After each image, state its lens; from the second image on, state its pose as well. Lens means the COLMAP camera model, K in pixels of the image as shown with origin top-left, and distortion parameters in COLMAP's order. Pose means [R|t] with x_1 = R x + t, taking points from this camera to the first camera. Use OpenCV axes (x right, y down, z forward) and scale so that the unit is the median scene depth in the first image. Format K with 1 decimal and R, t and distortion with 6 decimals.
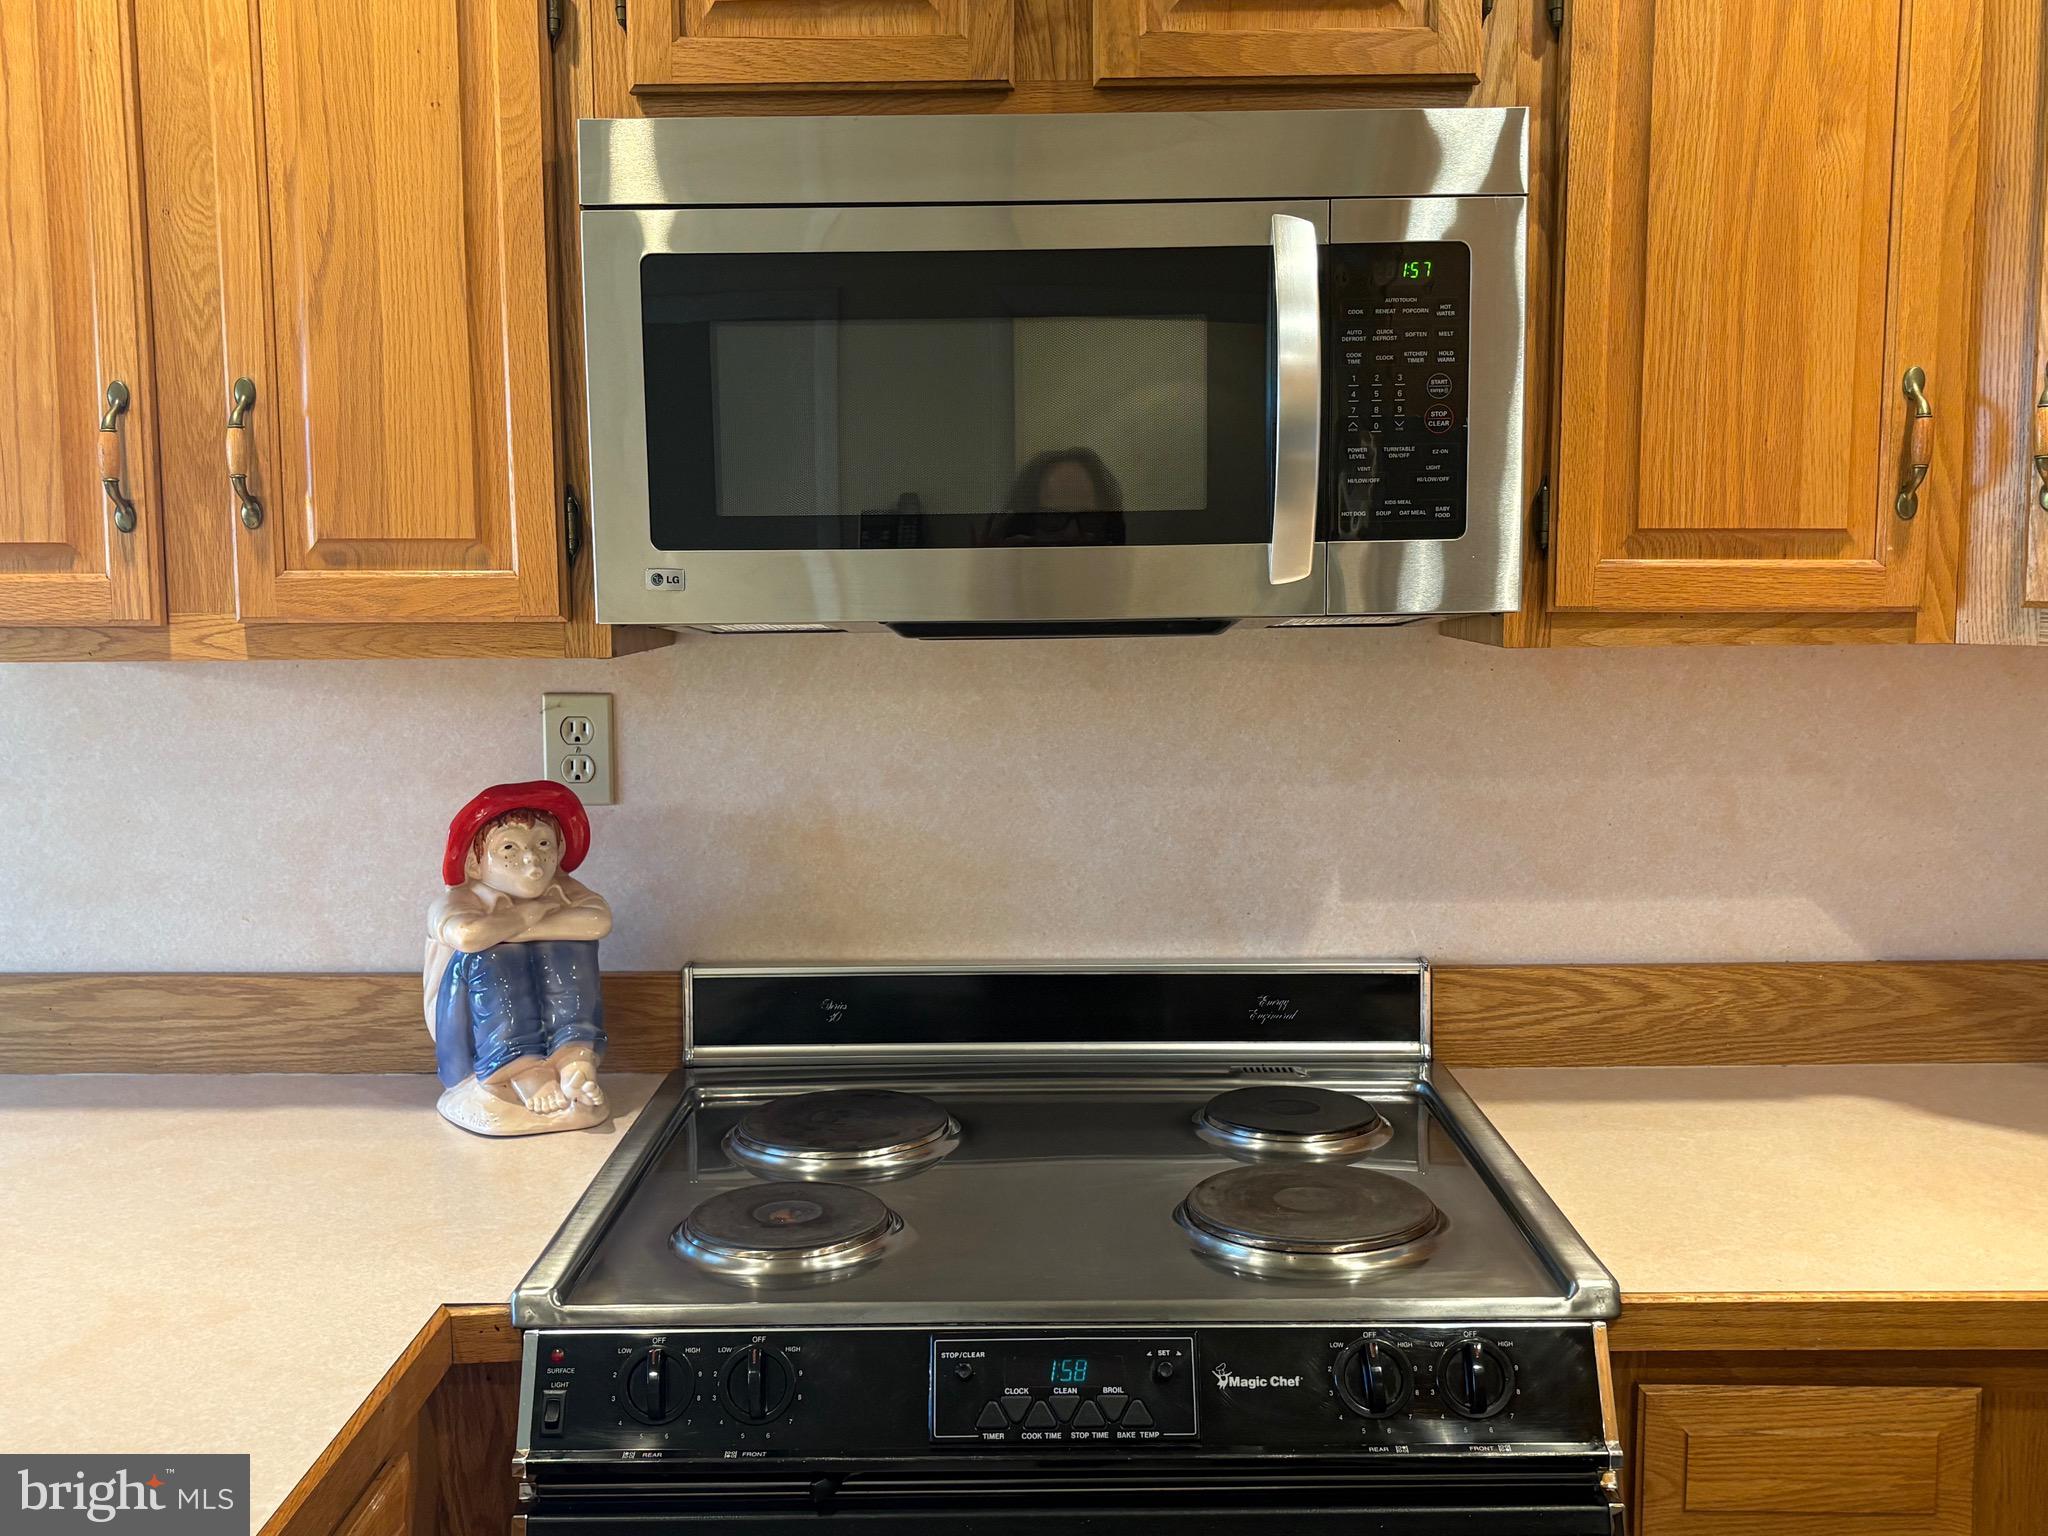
lens RADIAL K [[2029.9, 0, 1024.0], [0, 2029.9, 768.0], [0, 0, 1]] dist [0.059295, 0.002219]
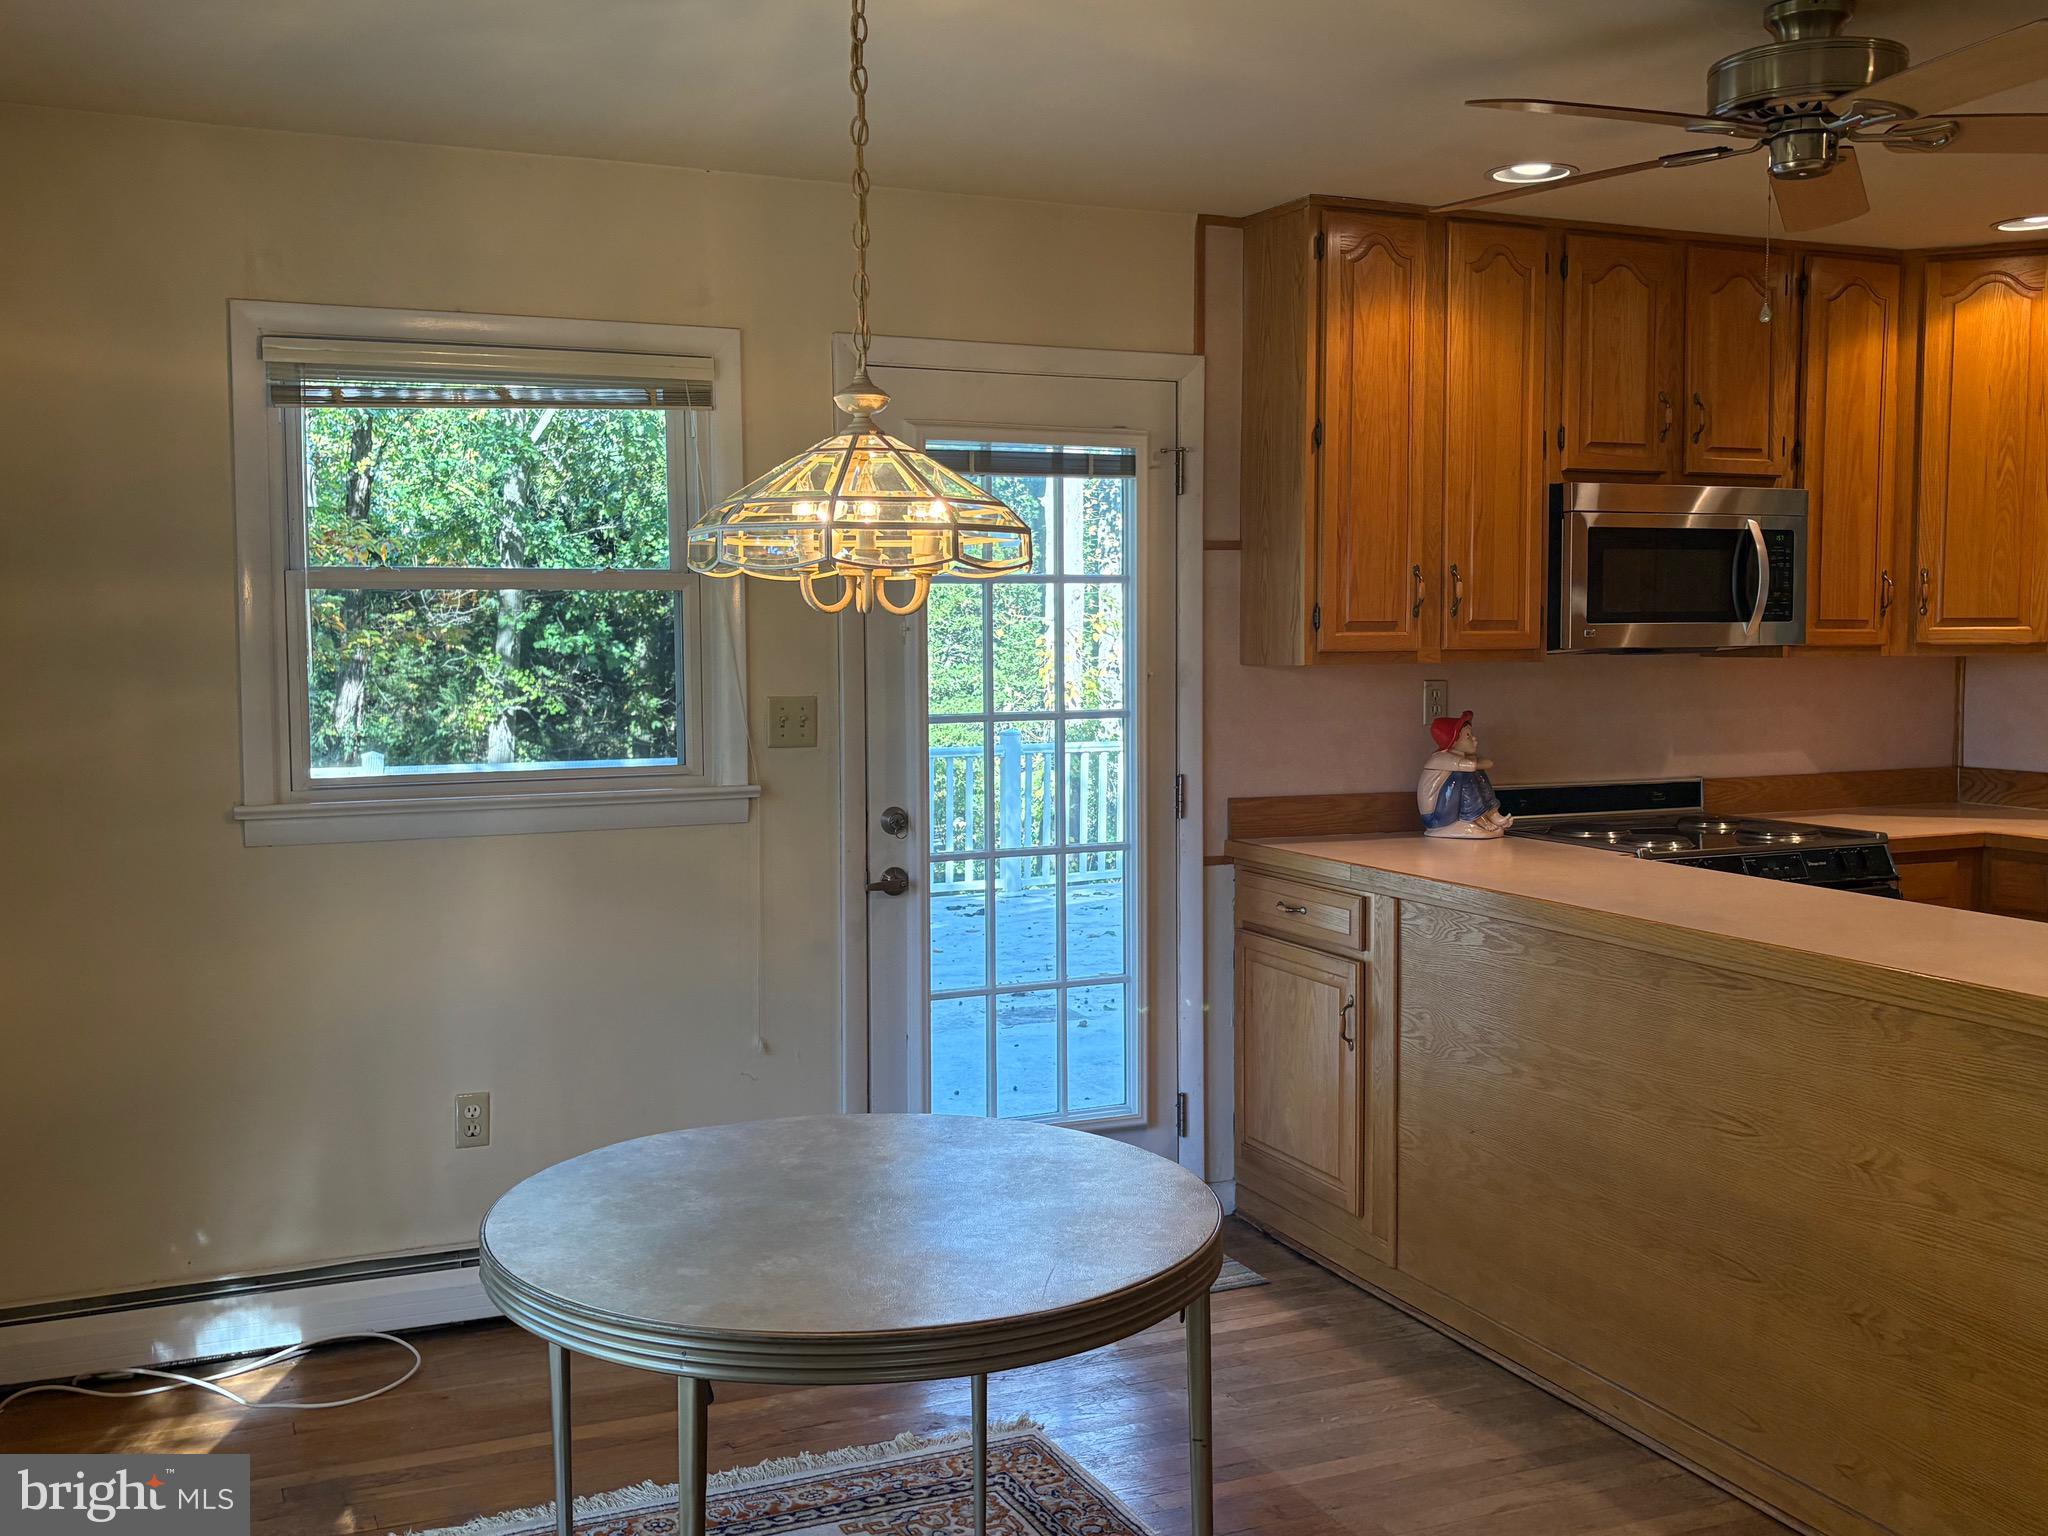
lens RADIAL K [[2029.9, 0, 1024.0], [0, 2029.9, 768.0], [0, 0, 1]] dist [0.059295, 0.002219]
pose [[0.905714, -0.022443, 0.423294, -2.093388], [0.040324, 0.998631, -0.033332, 0.161913], [-0.421966, 0.047259, 0.905379, -1.285986]]
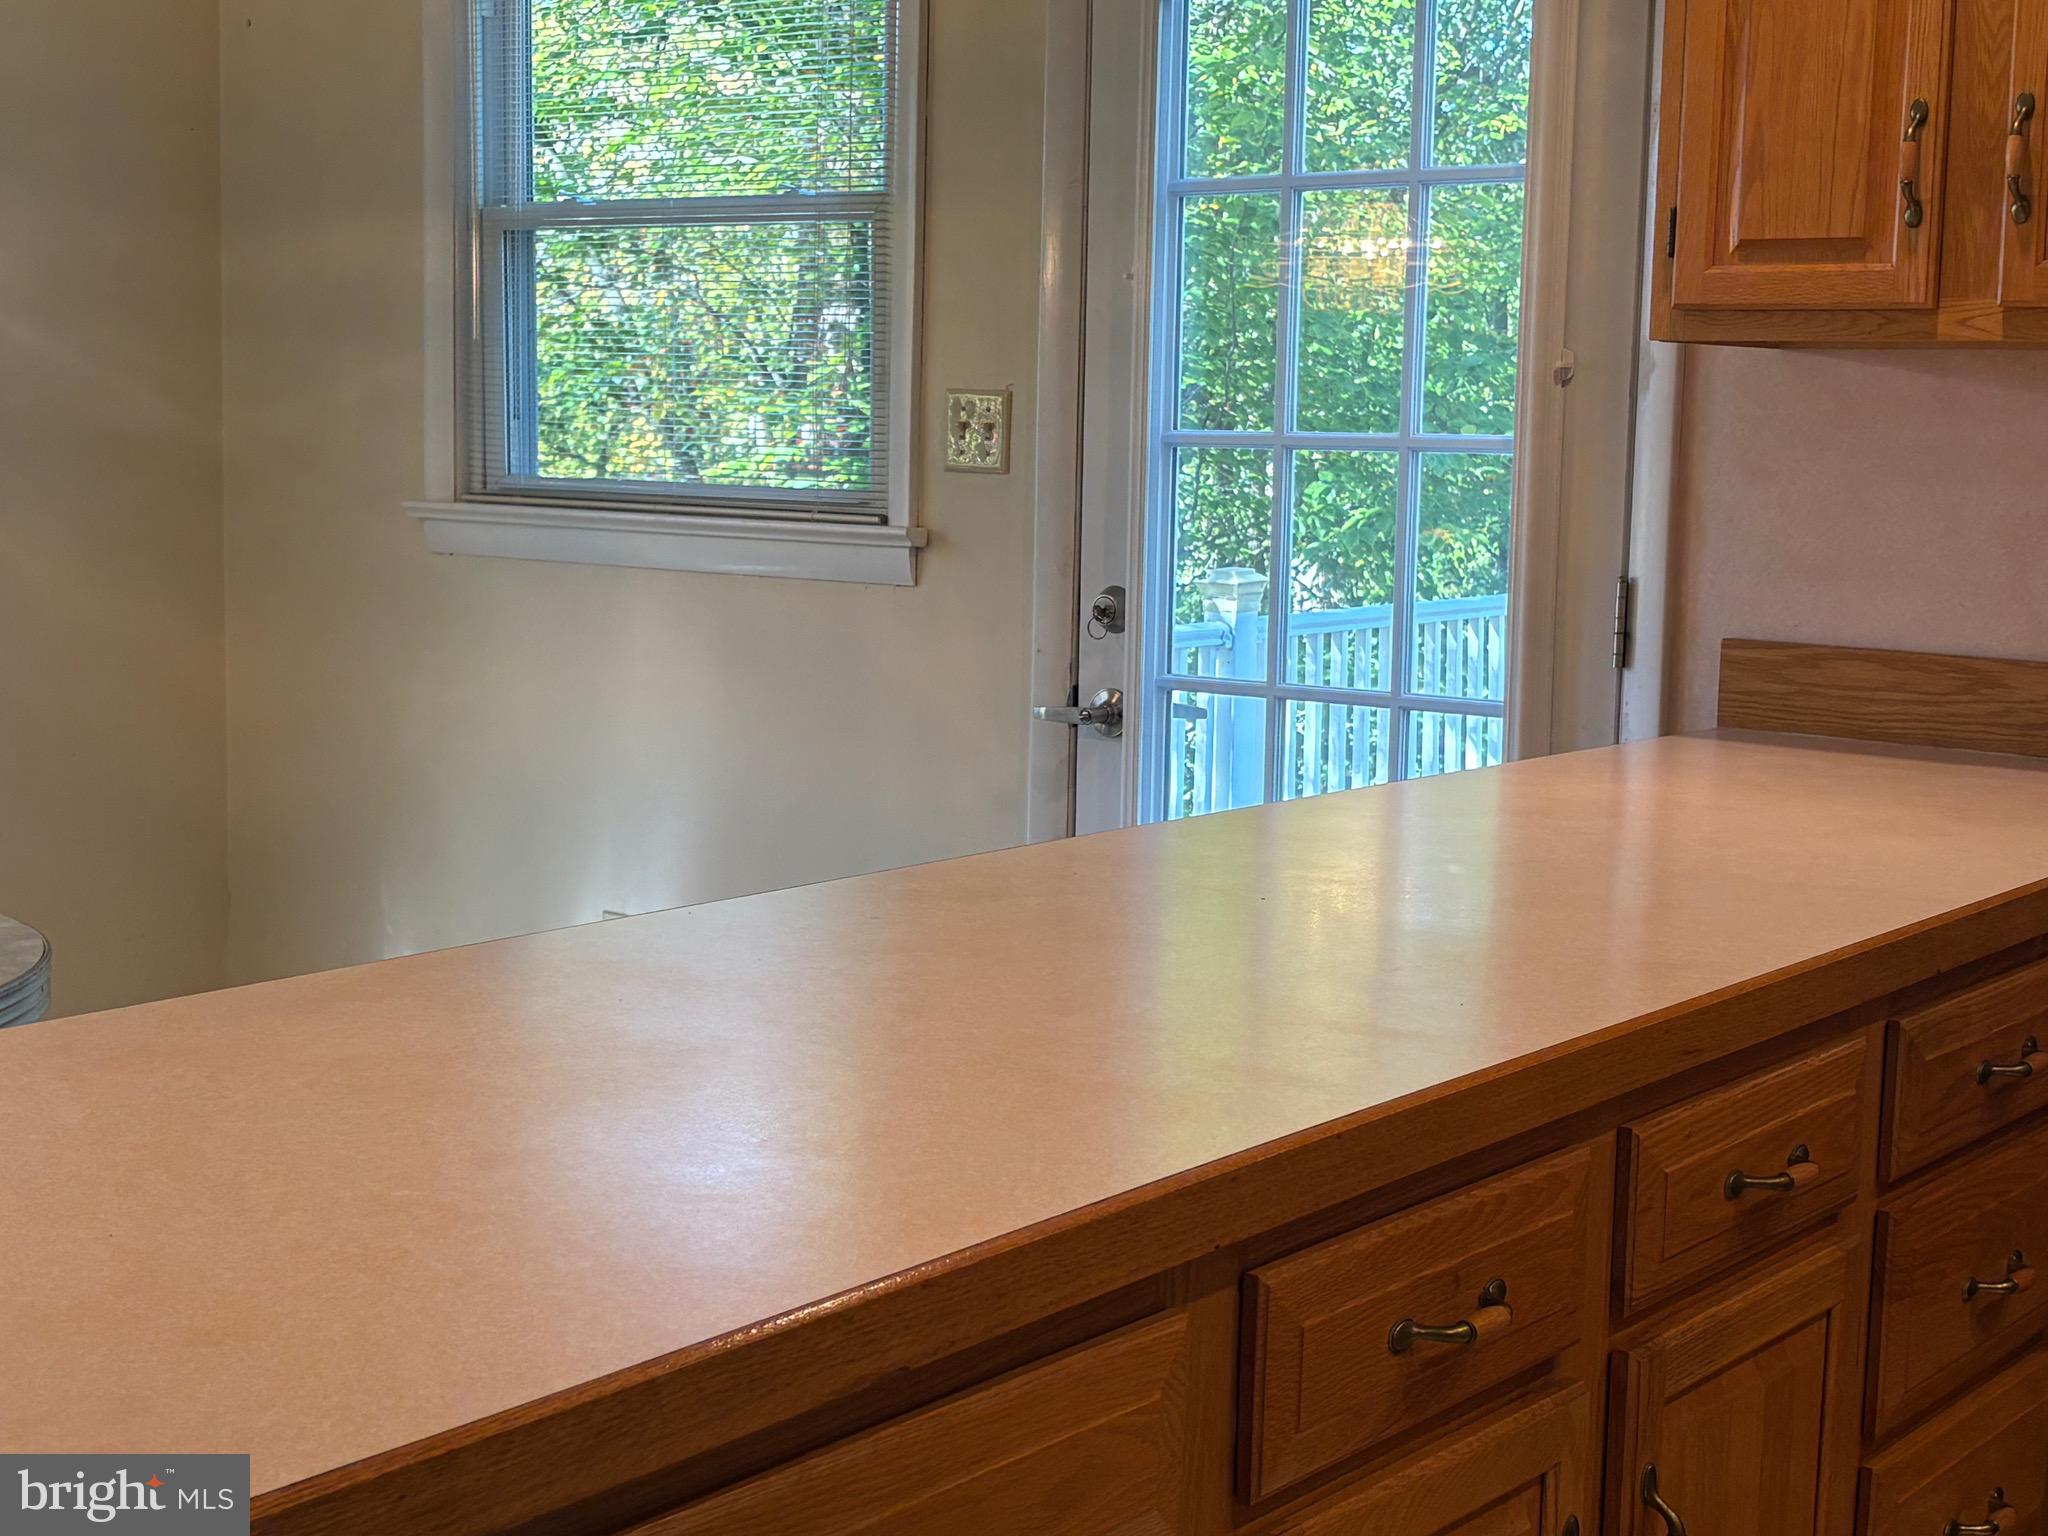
lens RADIAL K [[2937.0, 0, 898.8], [0, 2937.0, 768.3], [0, 0, 1]] dist [0.347596, -1.140108]
pose [[0.774161, 0.103470, -0.624474, 0.217847], [-0.093444, 0.994422, 0.048924, 0.159979], [0.626053, 0.020478, 0.779511, -0.686984]]
